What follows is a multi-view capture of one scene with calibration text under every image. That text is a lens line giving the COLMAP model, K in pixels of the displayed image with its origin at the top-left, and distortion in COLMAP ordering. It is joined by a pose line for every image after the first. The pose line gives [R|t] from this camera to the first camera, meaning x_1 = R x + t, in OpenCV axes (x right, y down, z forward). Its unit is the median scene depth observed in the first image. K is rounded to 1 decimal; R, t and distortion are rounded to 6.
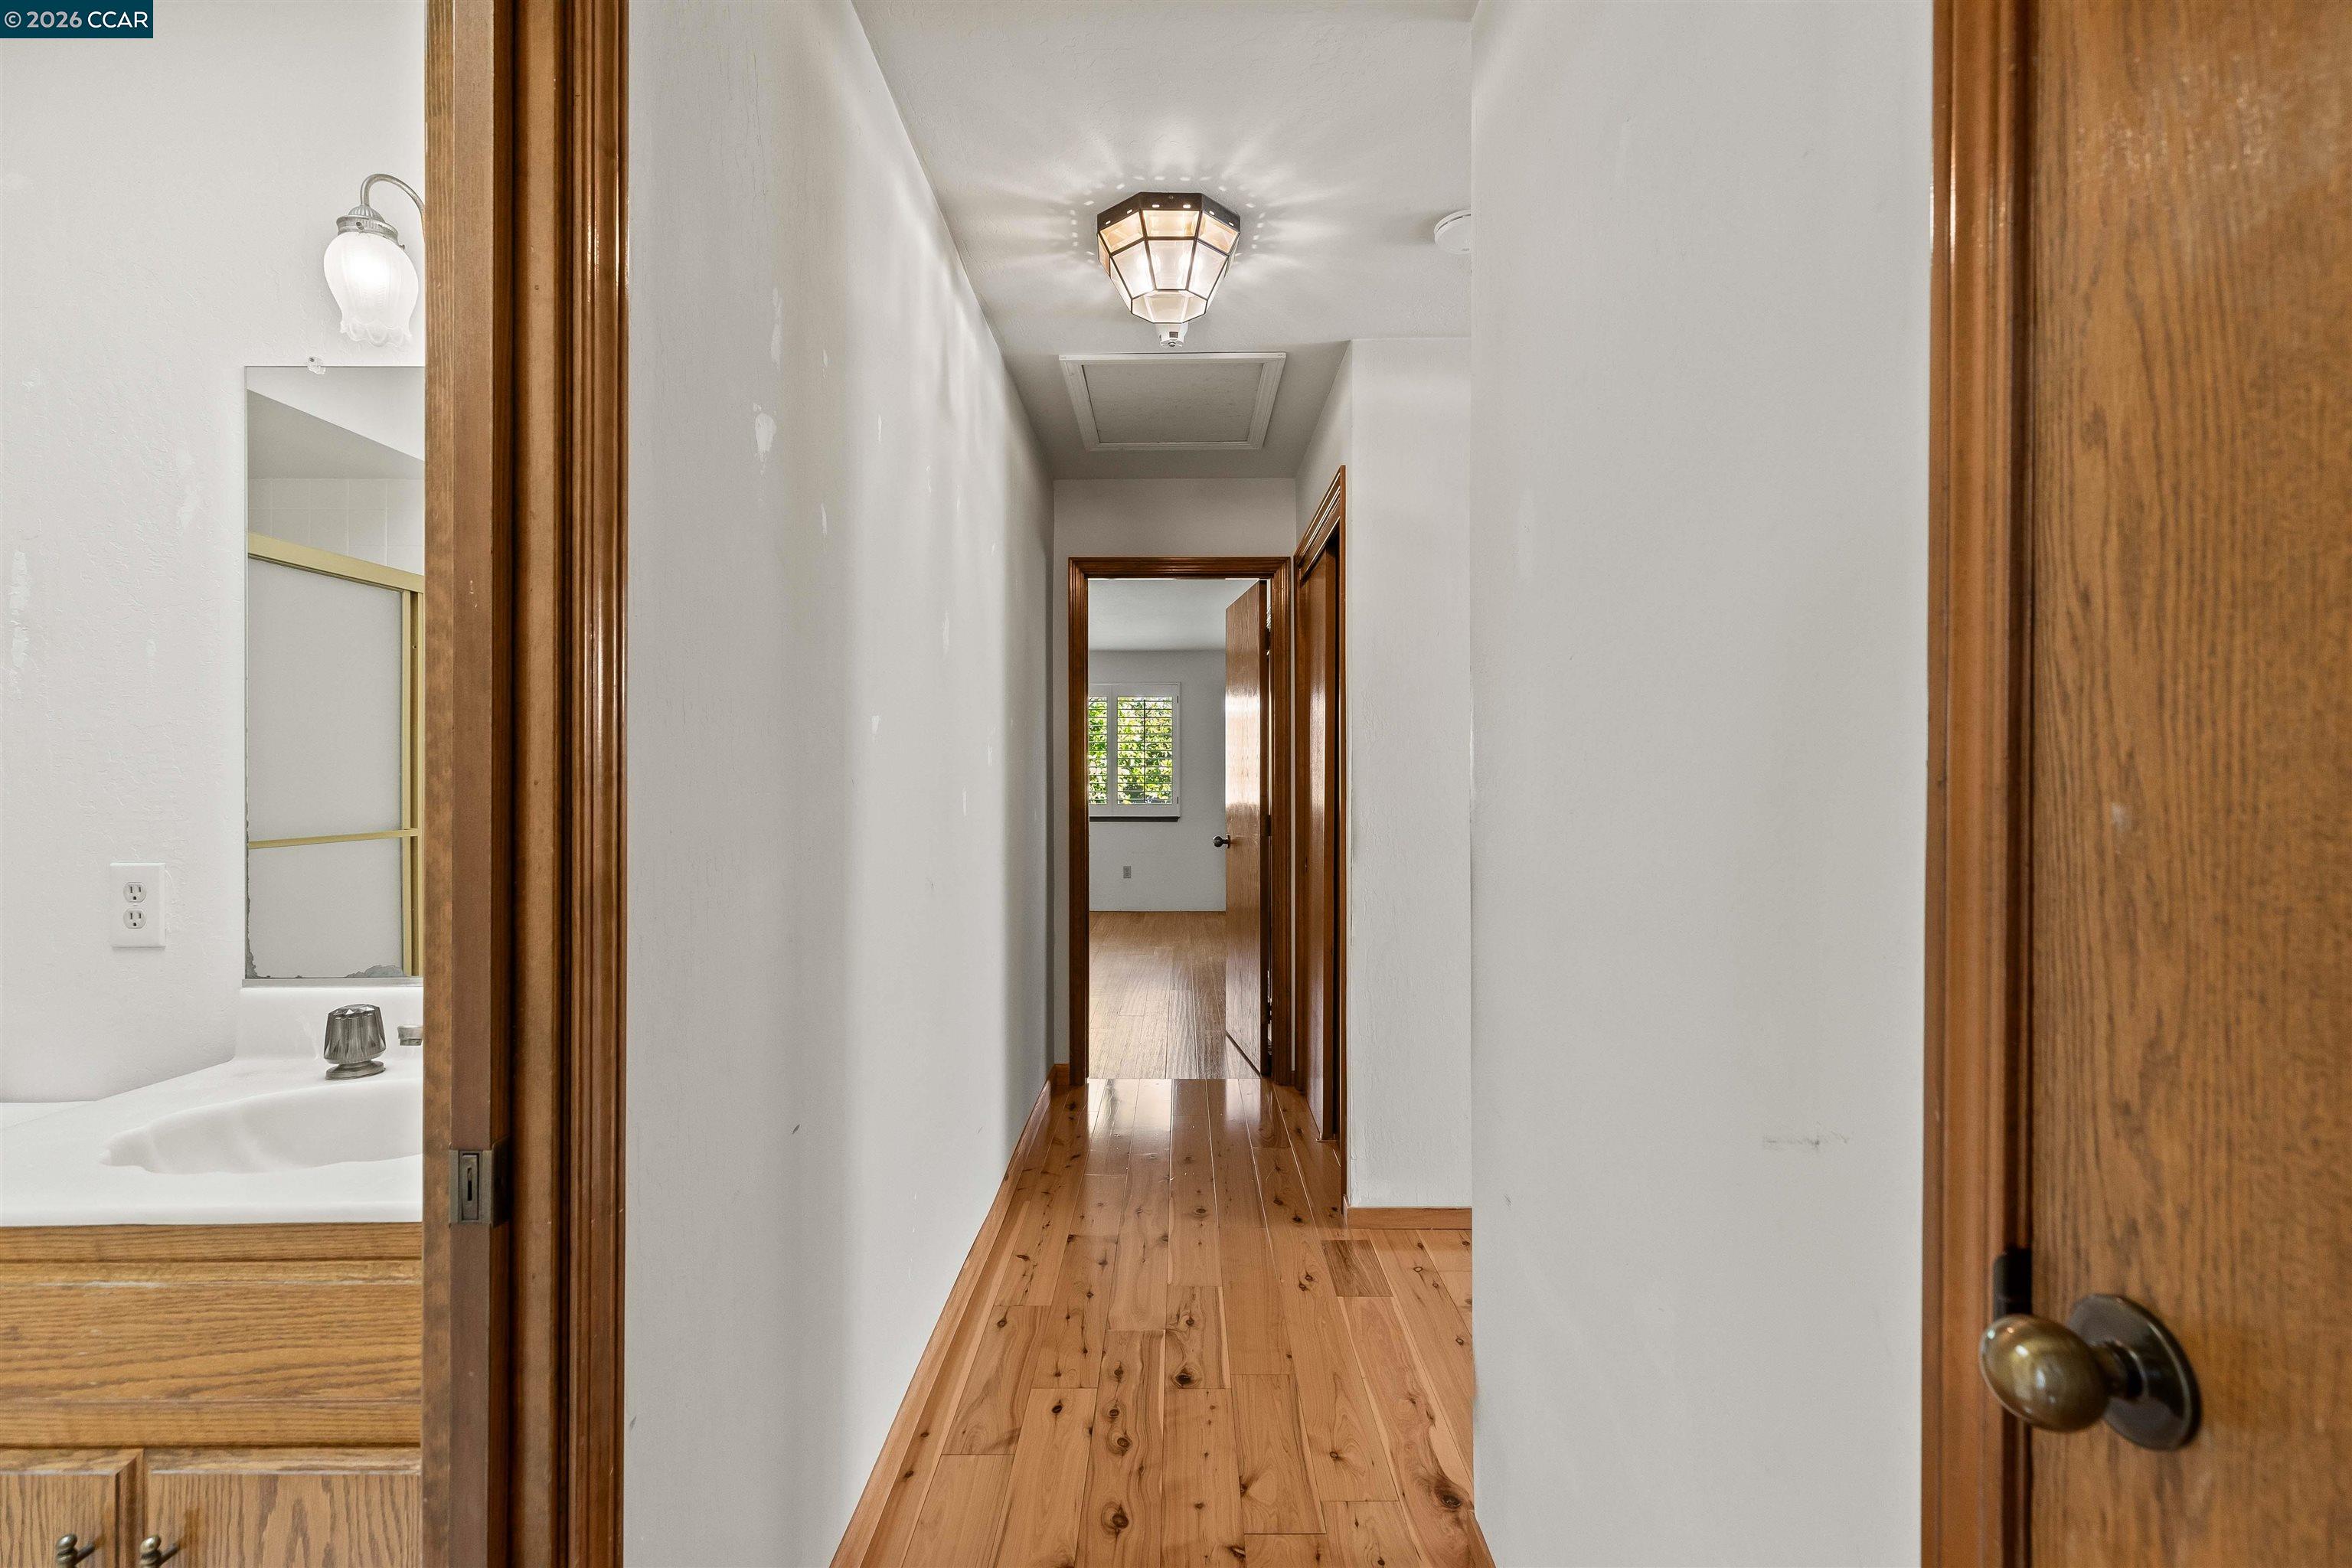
lens RADIAL K [[1062.2, 0, 1178.9], [0, 1062.2, 781.7], [0, 0, 1]] dist [0.006388, -0.000278]
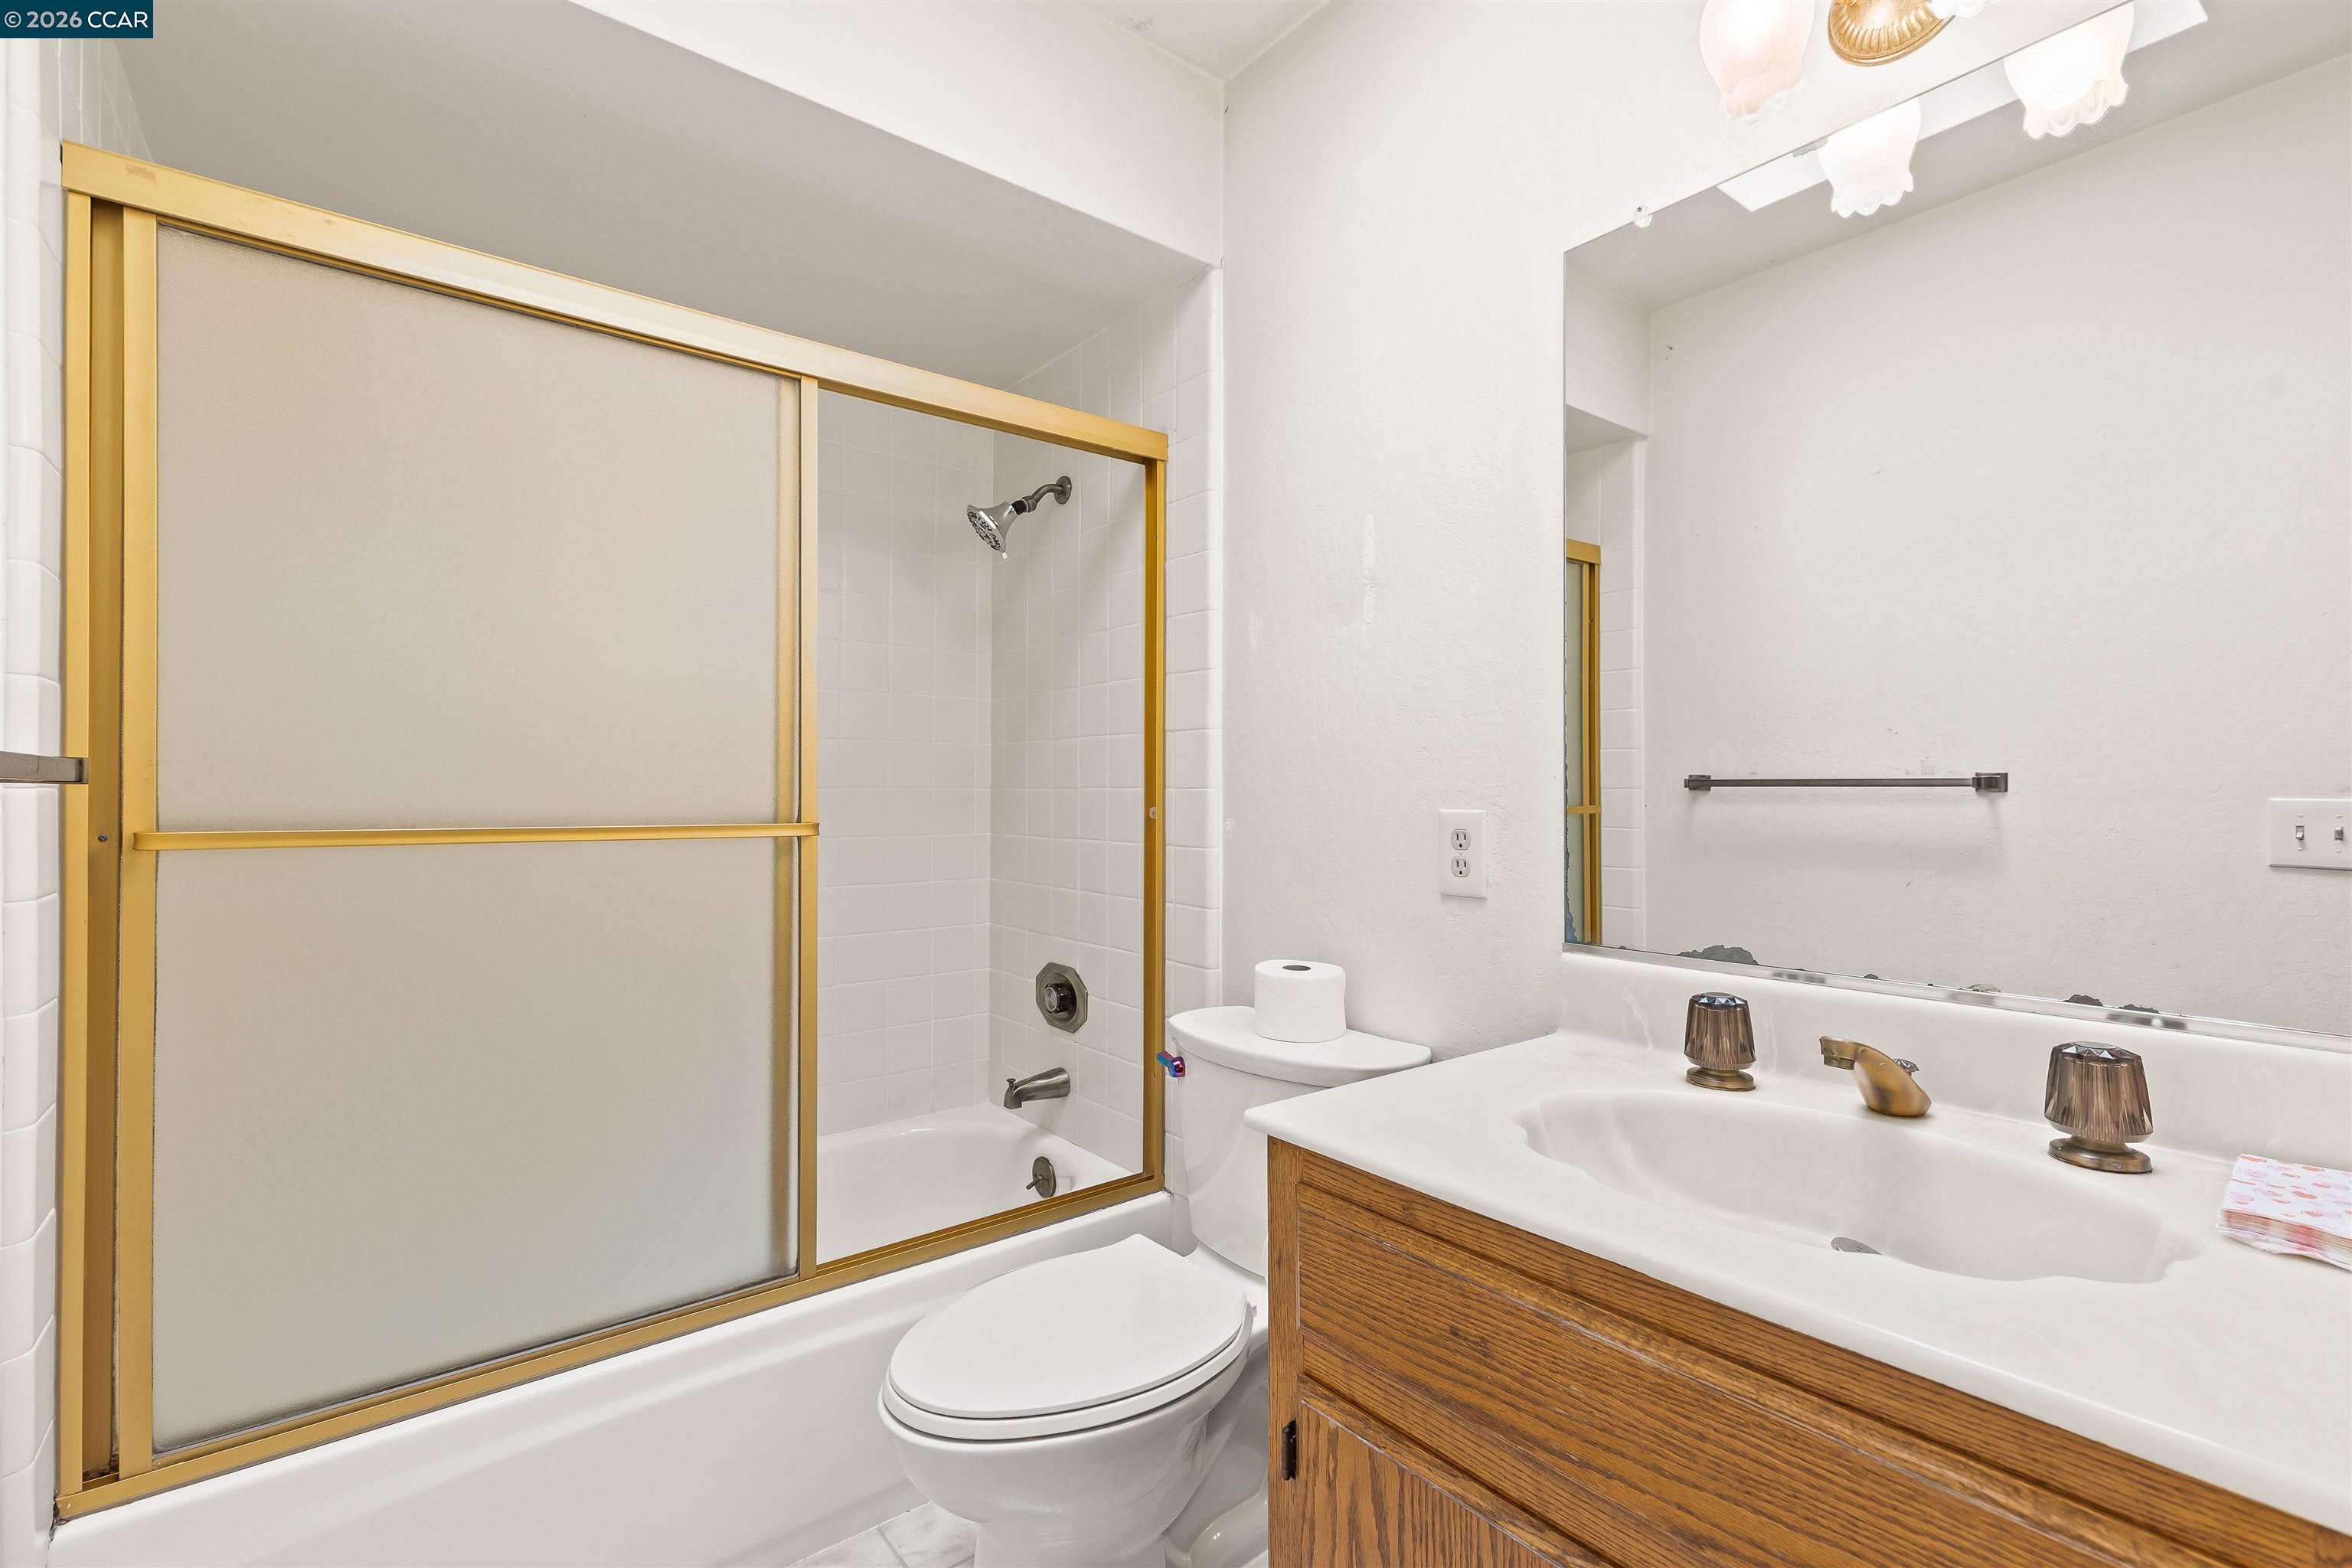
lens RADIAL K [[1062.2, 0, 1175.4], [0, 1062.2, 784.4], [0, 0, 1]] dist [0.006388, -0.000278]
pose [[0.622002, -0.001798, -0.783014, -0.593400], [-0.002707, 0.999986, -0.004447, 0.090485], [0.783011, 0.004885, 0.621989, 0.307374]]
